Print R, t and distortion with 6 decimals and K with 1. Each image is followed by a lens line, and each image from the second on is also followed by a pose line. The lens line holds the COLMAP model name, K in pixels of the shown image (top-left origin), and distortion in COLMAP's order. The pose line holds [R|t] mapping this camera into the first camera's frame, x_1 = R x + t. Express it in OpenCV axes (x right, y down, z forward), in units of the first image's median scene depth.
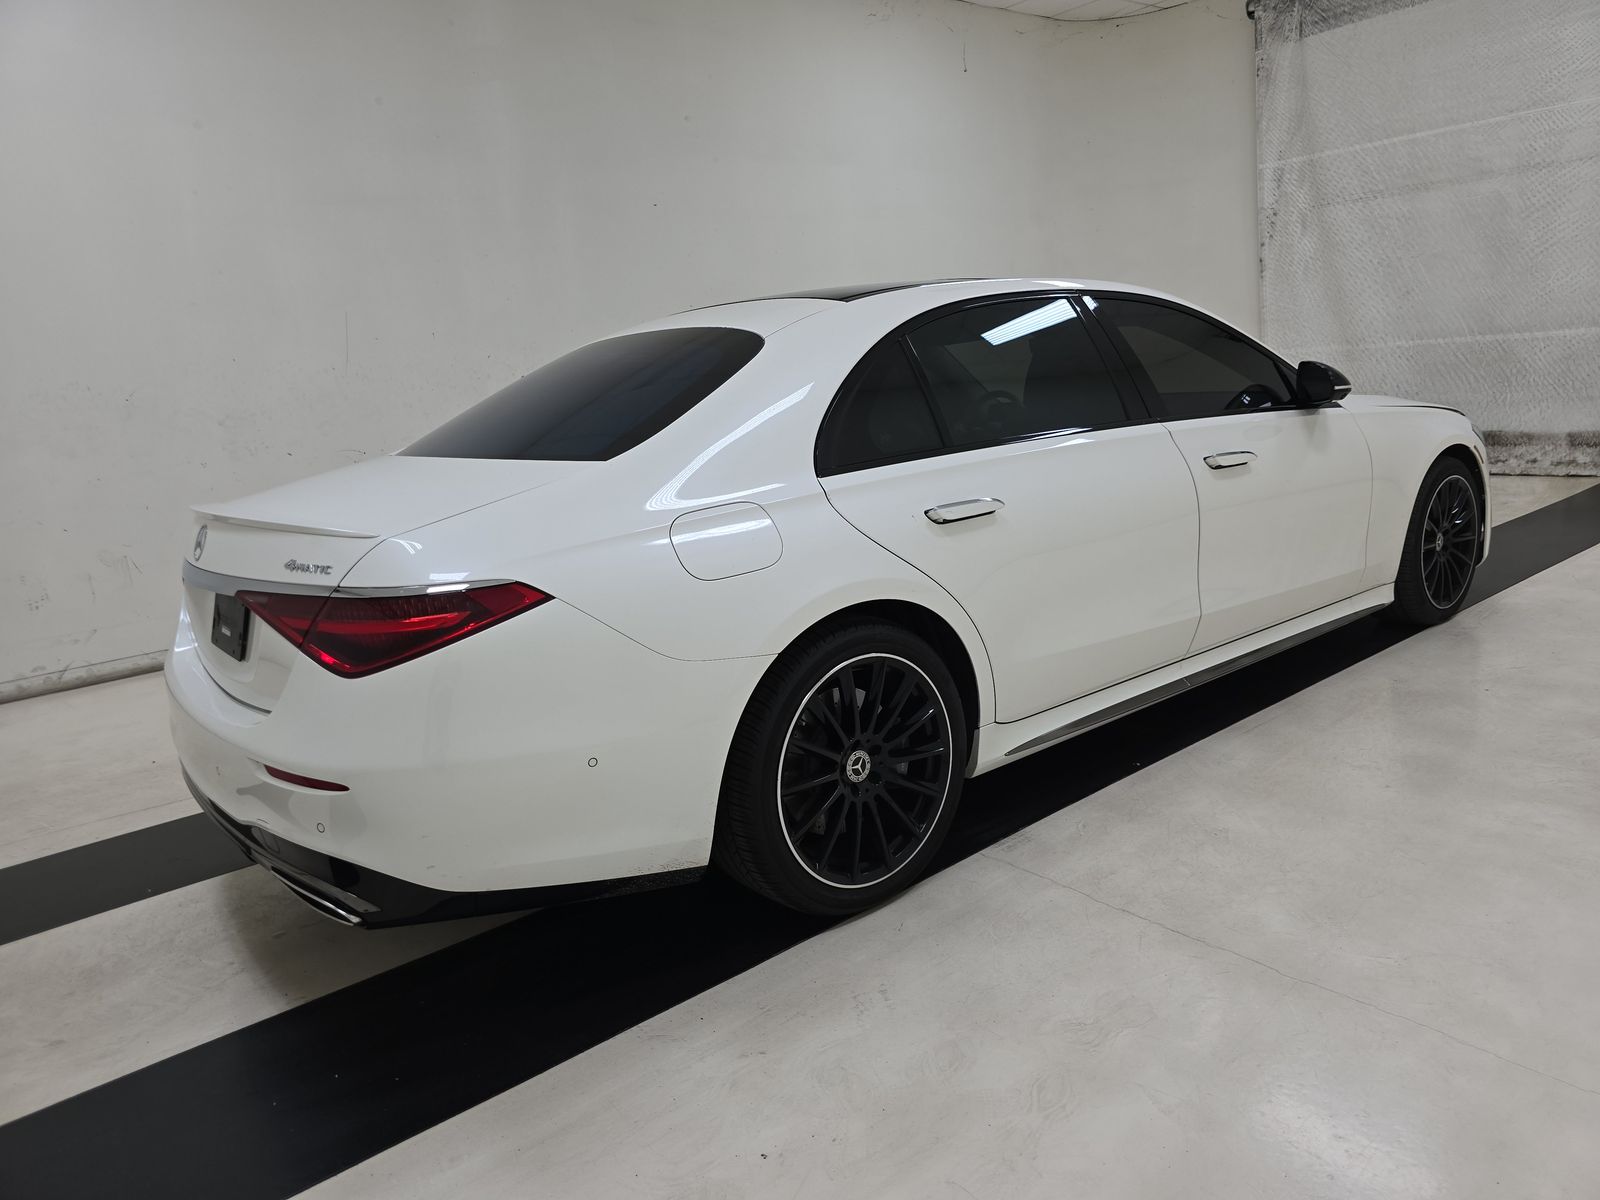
lens RADIAL K [[1074.2, 0, 815.2], [0, 1074.2, 600.8], [0, 0, 1]] dist [0.041563, -0.045124]
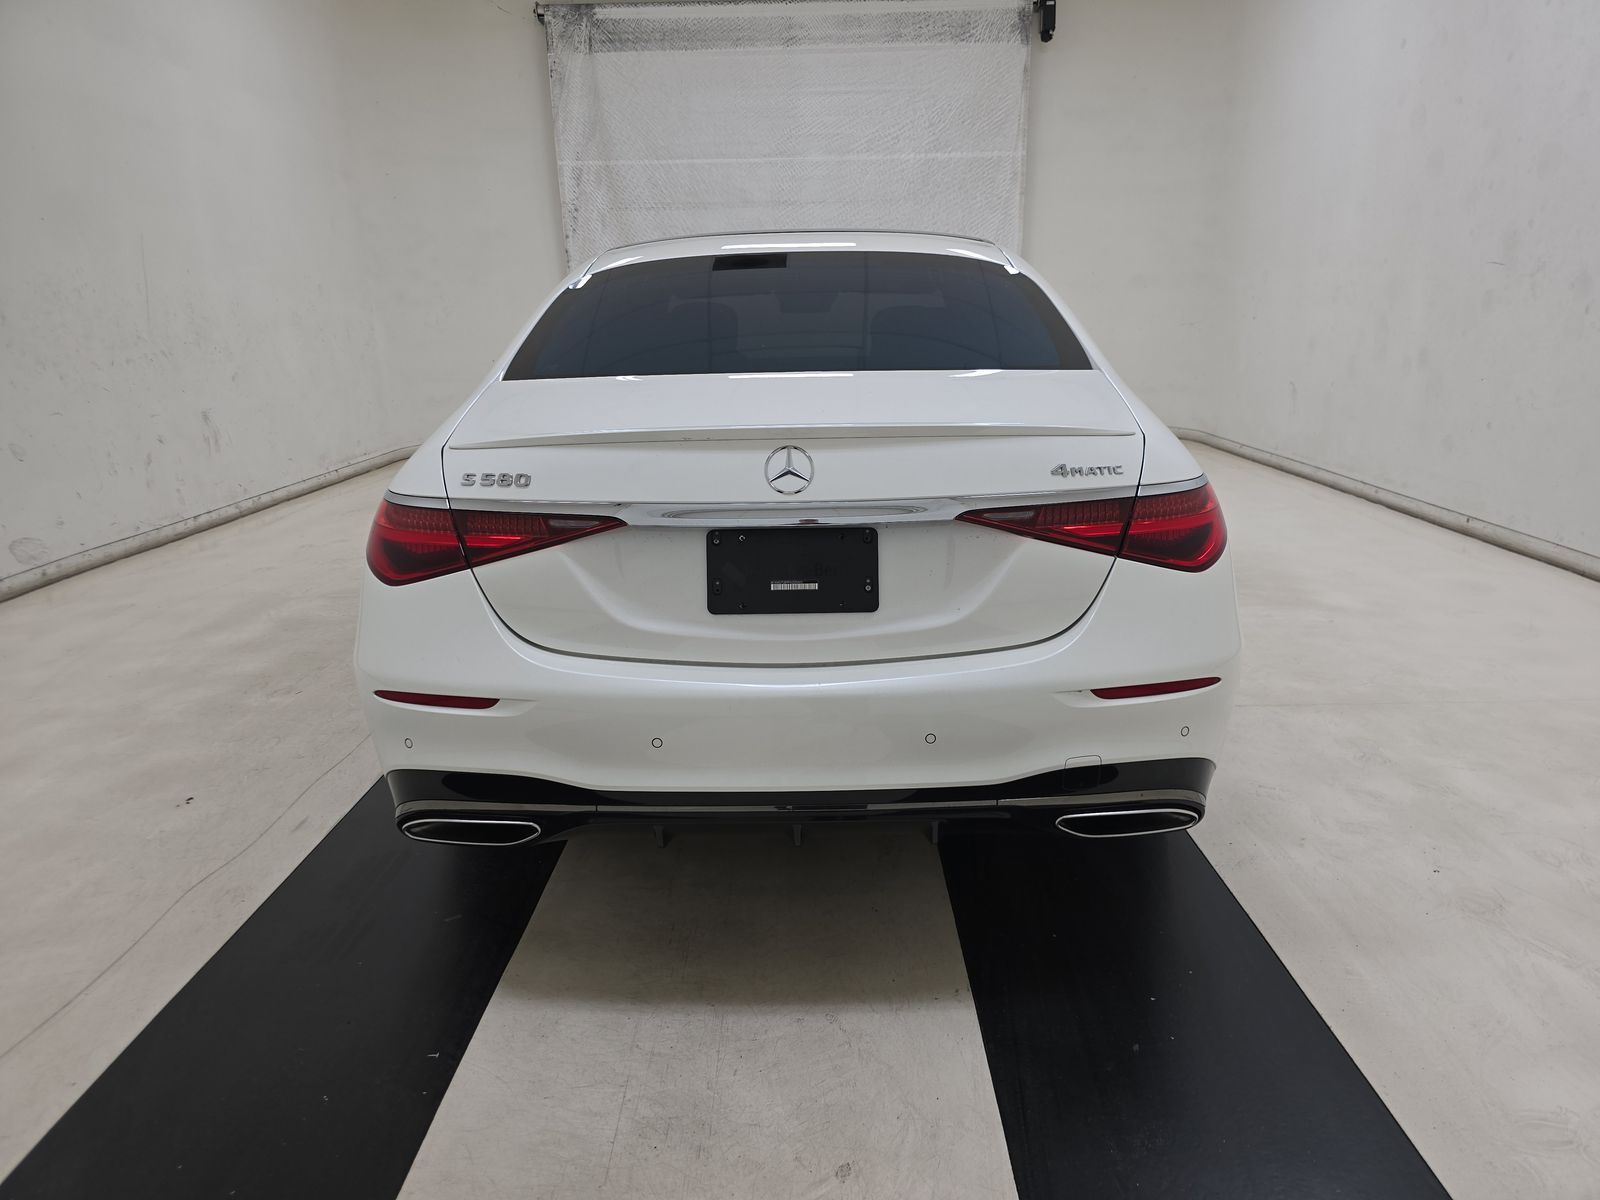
lens RADIAL K [[1073.1, 0, 800.0], [0, 1073.1, 600.0], [0, 0, 1]] dist [0.051112, -0.049619]
pose [[0.650405, -0.128325, 0.748669, -0.330563], [0.127521, 0.990084, 0.058920, -0.001593], [-0.748807, 0.057149, 0.660320, 0.144447]]
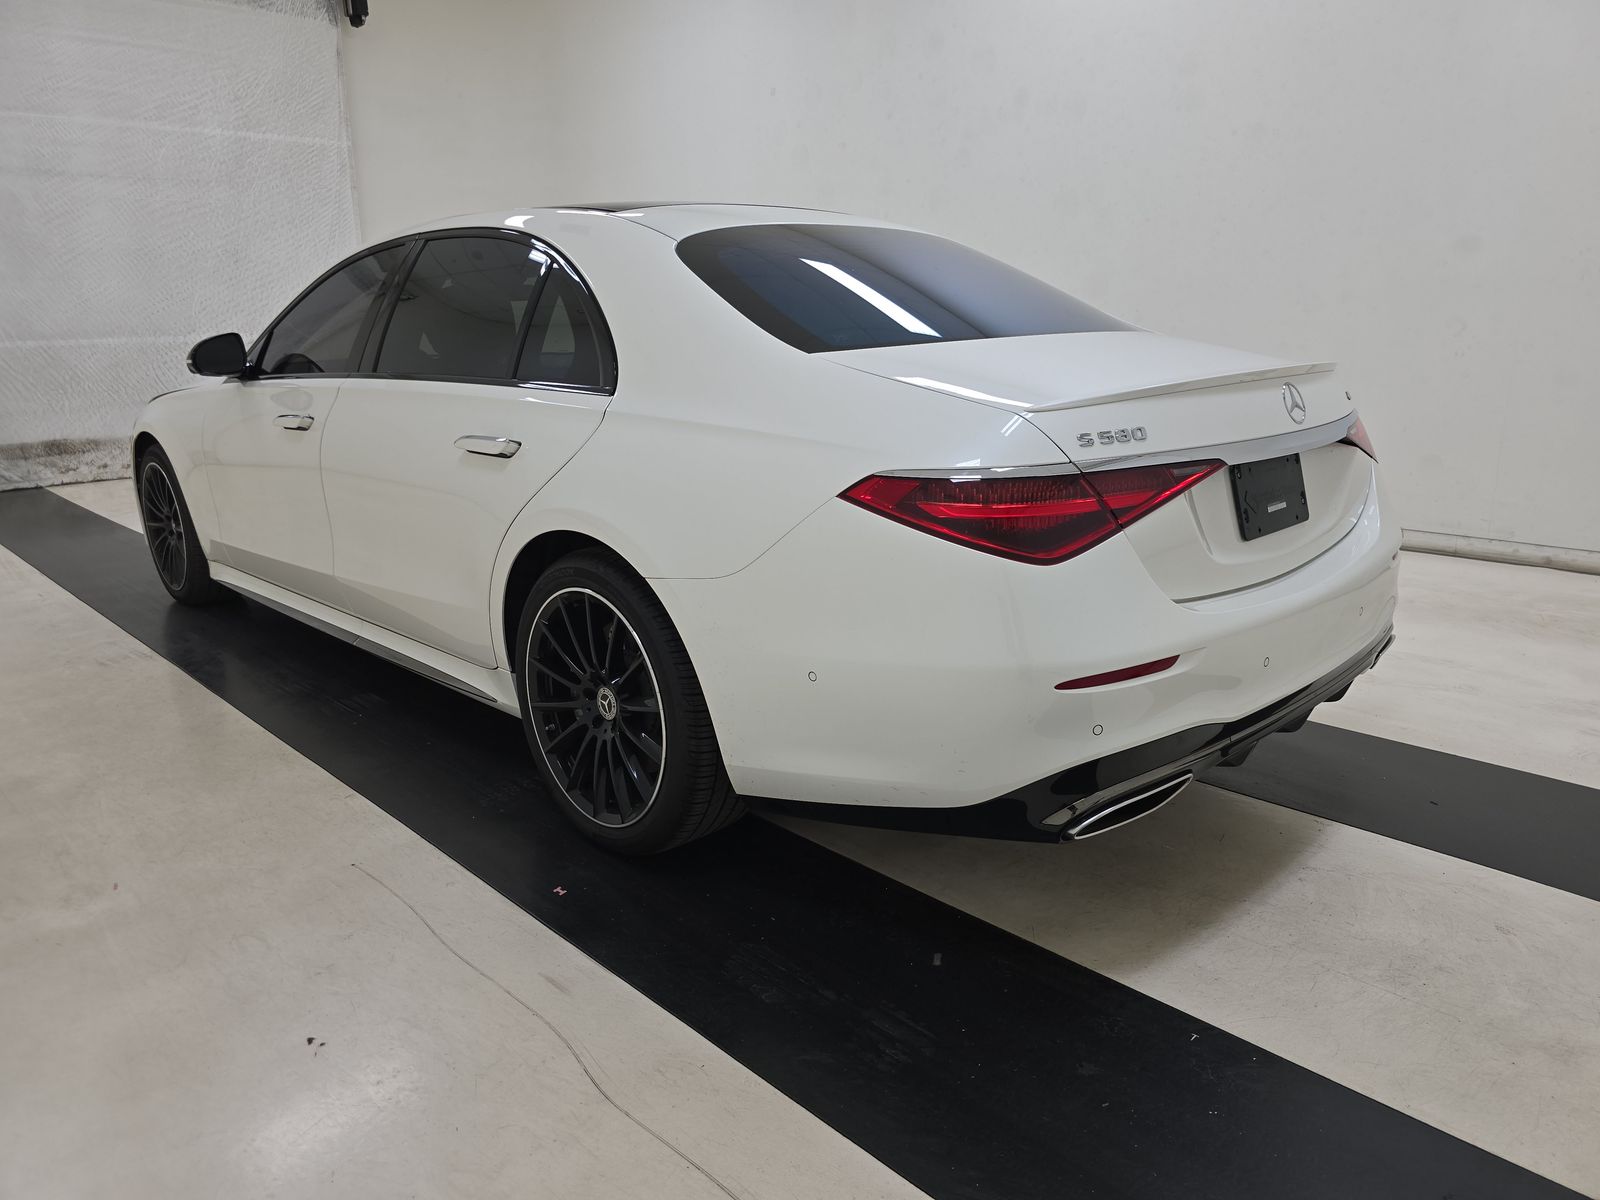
lens RADIAL K [[1075.5, 0, 798.0], [0, 1075.5, 629.4], [0, 0, 1]] dist [-0.002289, -0.006706]
pose [[-0.090216, -0.200978, 0.975433, -0.416787], [0.232952, 0.947998, 0.216871, -0.048756], [-0.968295, 0.246794, -0.038707, 0.434743]]
